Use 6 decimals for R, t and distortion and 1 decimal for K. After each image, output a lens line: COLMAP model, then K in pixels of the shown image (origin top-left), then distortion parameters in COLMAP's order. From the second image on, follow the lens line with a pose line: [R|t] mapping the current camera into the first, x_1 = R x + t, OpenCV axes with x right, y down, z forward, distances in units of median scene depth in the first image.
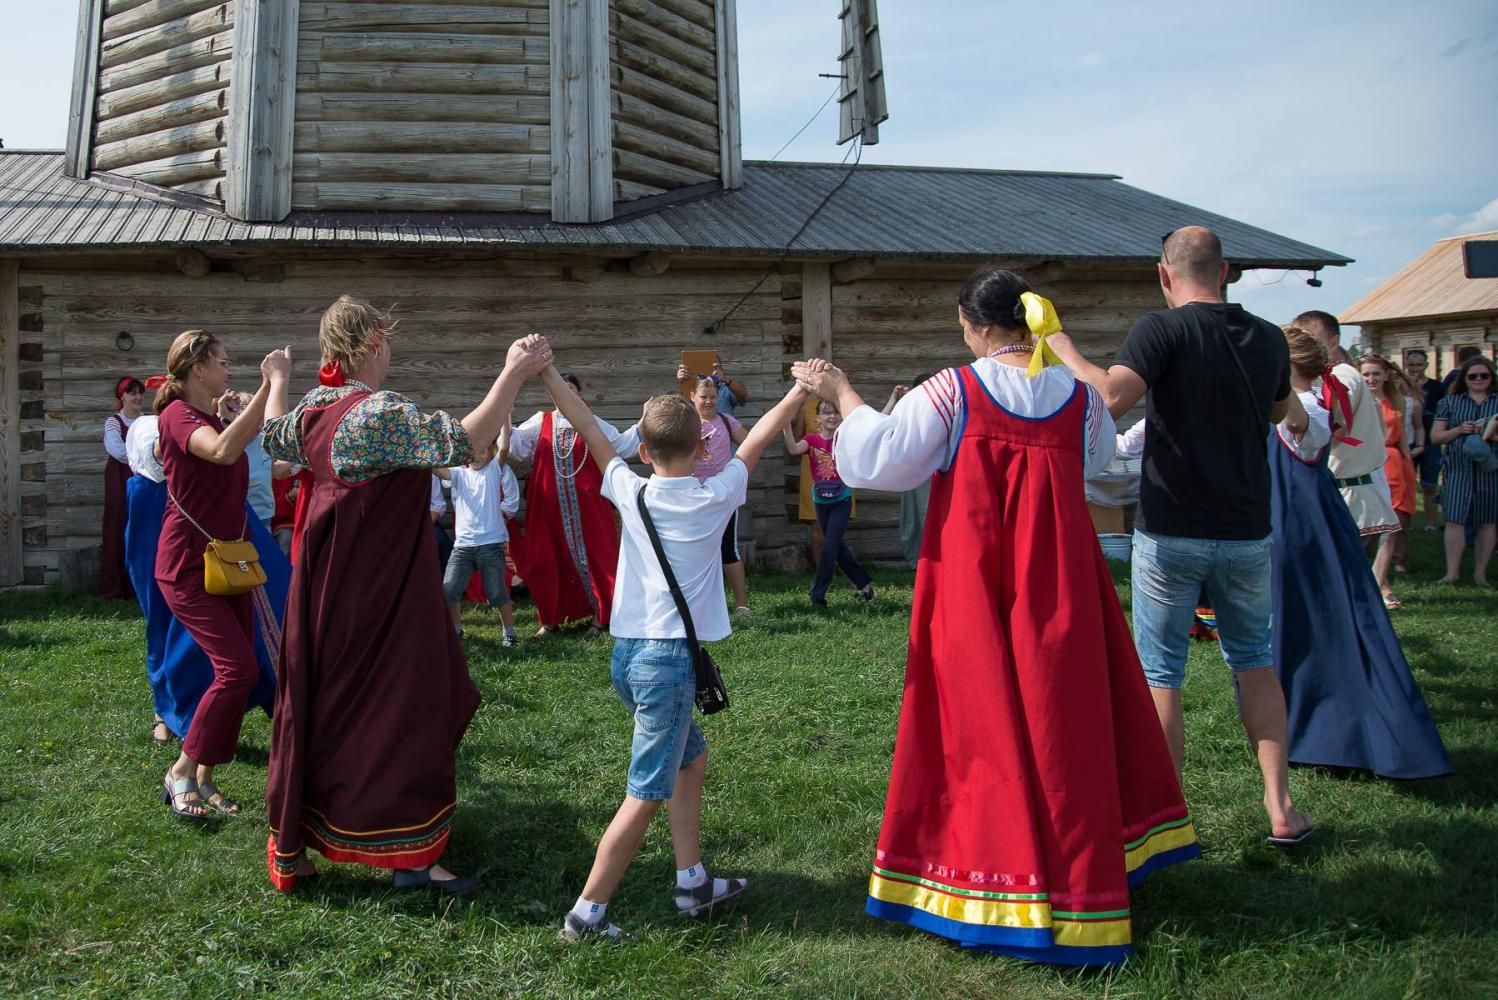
lens RADIAL K [[1363.0, 0, 563.9], [0, 1363.0, 423.4], [0, 0, 1]] dist [-0.106335, 0.000000]
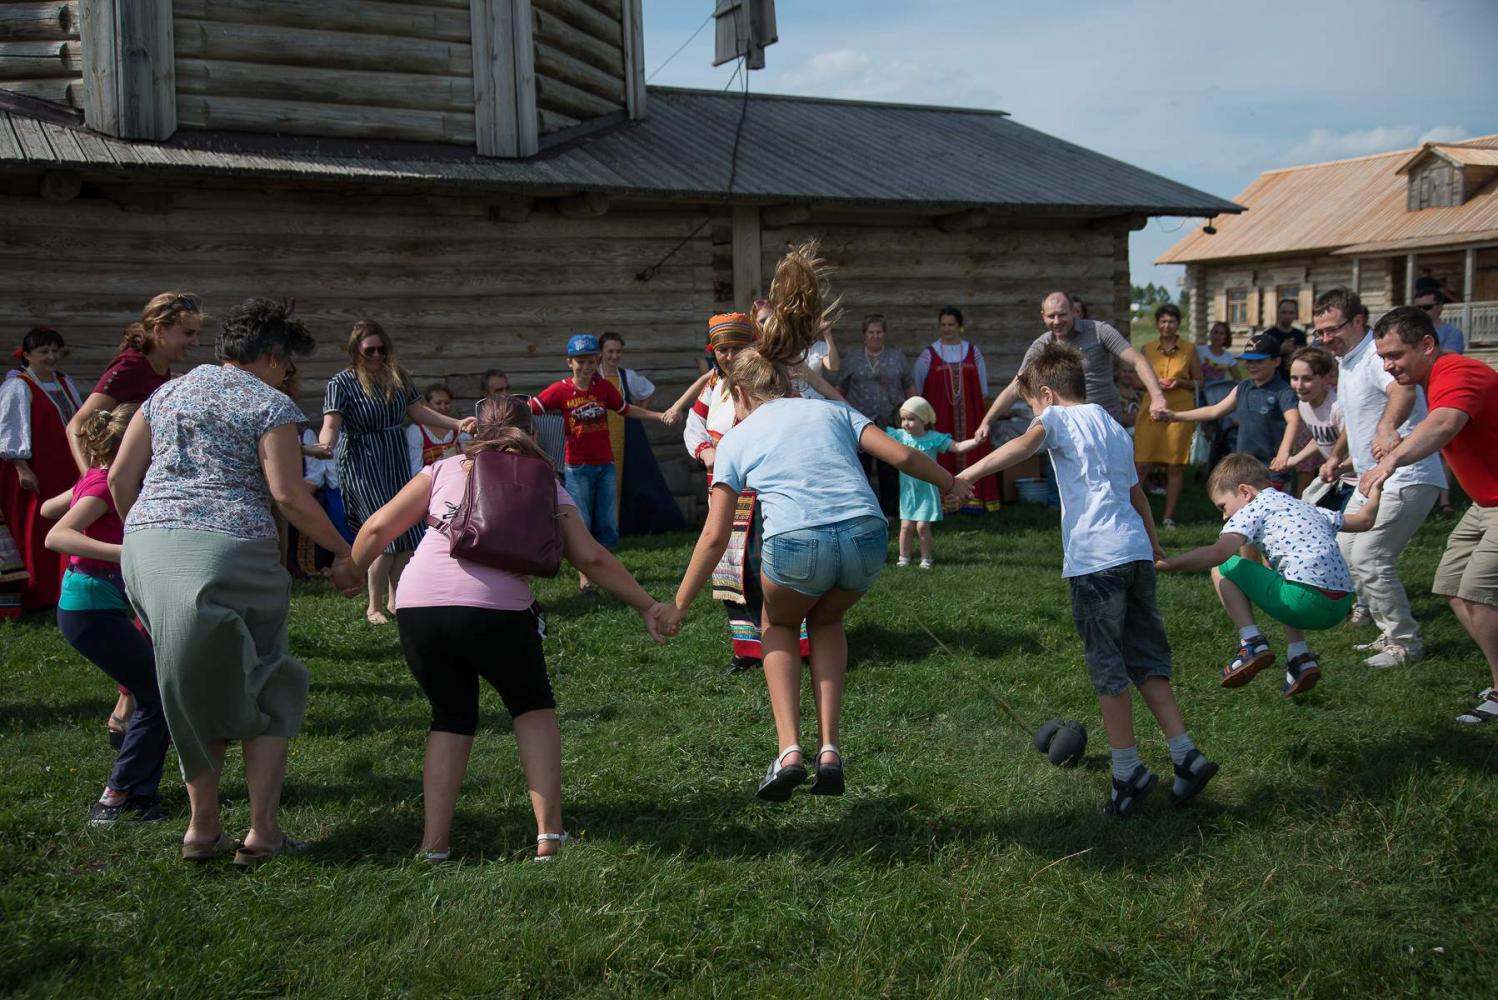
lens RADIAL K [[1680.4, 0, 760.9], [0, 1680.4, 485.4], [0, 0, 1]] dist [0.089389, 0.000000]
pose [[0.945056, -0.031024, 0.325433, -0.204449], [0.010152, 0.997792, 0.065641, 0.000241], [-0.326751, -0.058731, 0.943284, -0.141394]]
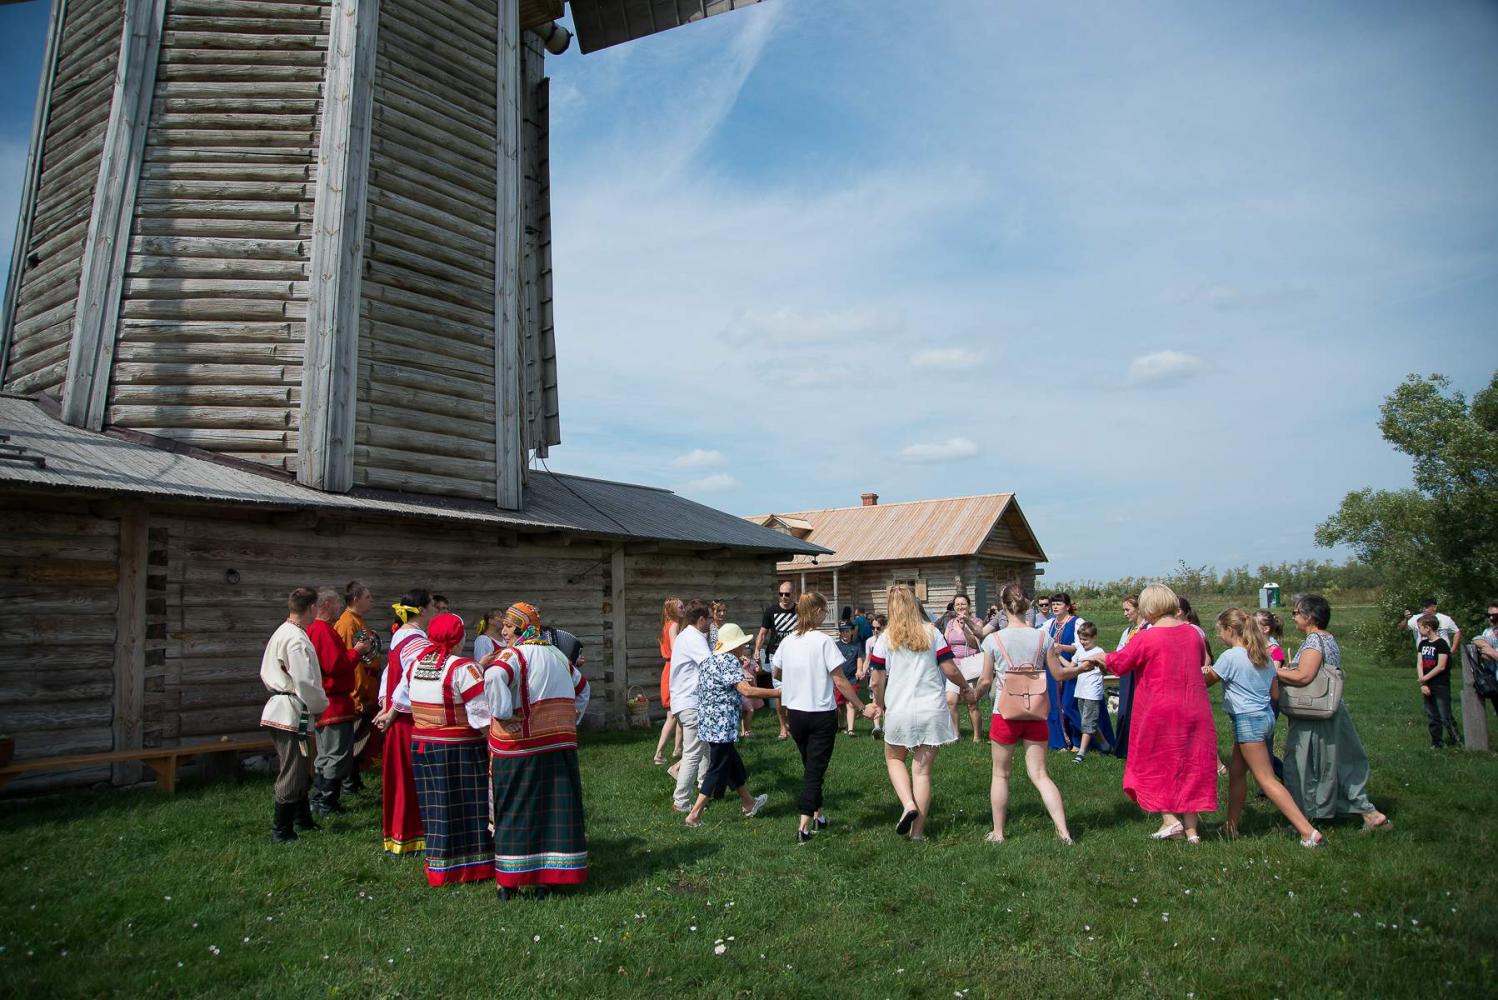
lens RADIAL K [[1105.8, 0, 774.3], [0, 1105.8, 468.4], [0, 0, 1]] dist [-0.099957, 0.065148]
pose [[0.686916, 0.100012, 0.719822, -0.685485], [0.015035, 0.988318, -0.151664, 0.000130], [-0.726581, 0.115003, 0.677388, -0.062947]]
